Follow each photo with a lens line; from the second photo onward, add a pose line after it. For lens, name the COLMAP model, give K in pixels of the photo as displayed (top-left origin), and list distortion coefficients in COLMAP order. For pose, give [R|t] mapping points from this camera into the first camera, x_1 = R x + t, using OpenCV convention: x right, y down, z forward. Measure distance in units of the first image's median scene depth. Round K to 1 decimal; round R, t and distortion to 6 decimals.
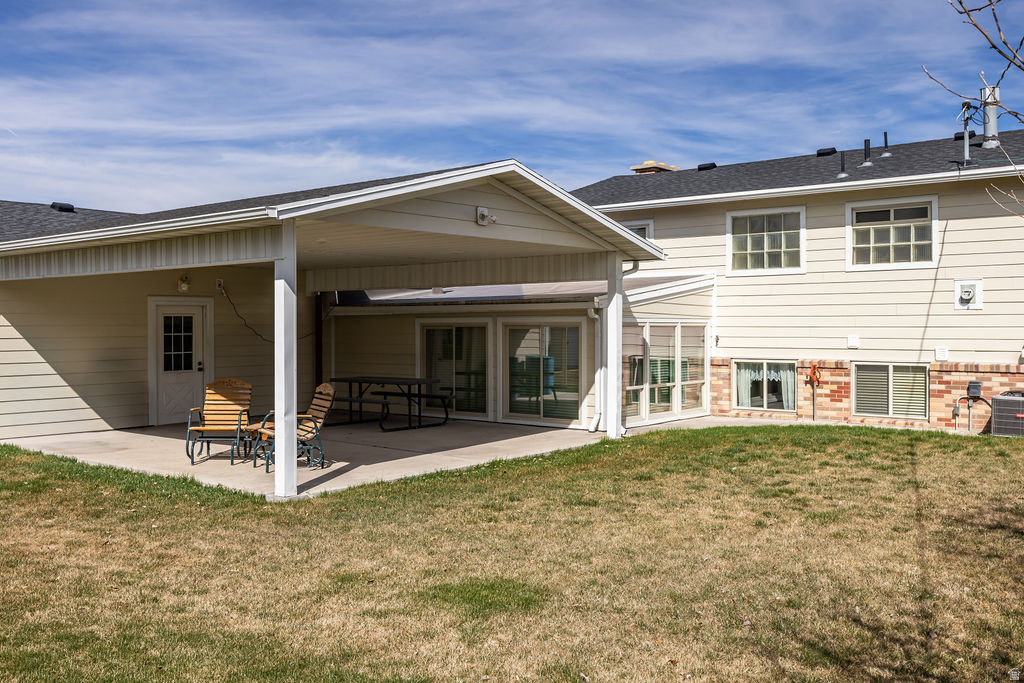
lens RADIAL K [[1045.0, 0, 520.7], [0, 1045.0, 335.7], [0, 0, 1]] dist [0.006361, 0.000000]
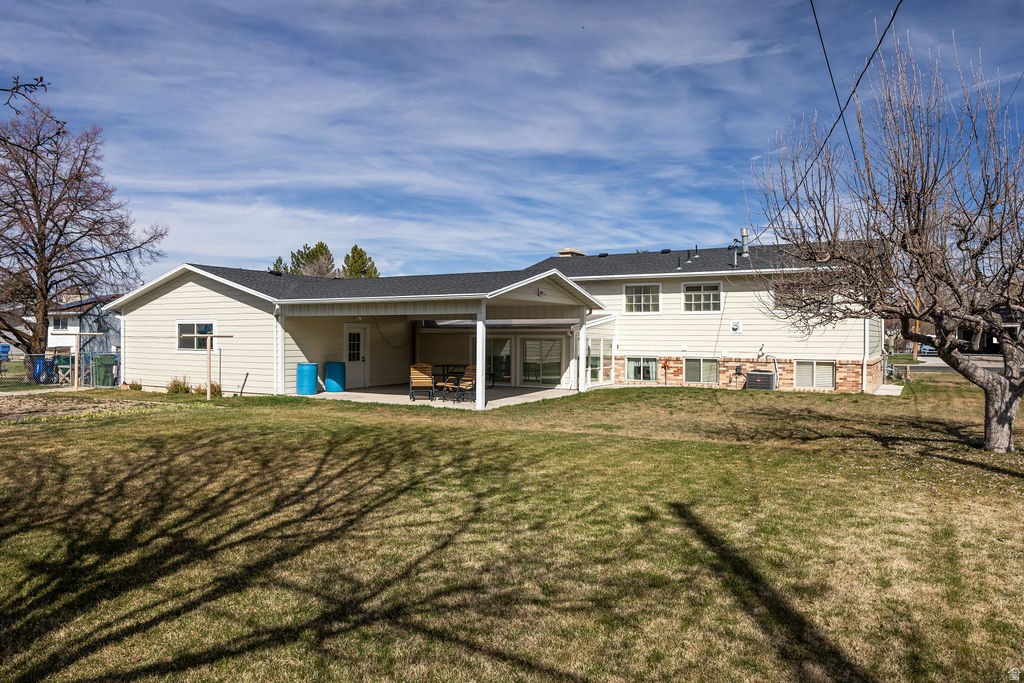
lens RADIAL K [[743.2, 0, 502.5], [0, 743.2, 336.5], [0, 0, 1]] dist [-0.104421, 0.001550]
pose [[0.990351, 0.006848, 0.138410, -0.246296], [-0.006262, 0.999970, -0.004666, -0.007451], [-0.138438, 0.003754, 0.990364, -0.416904]]
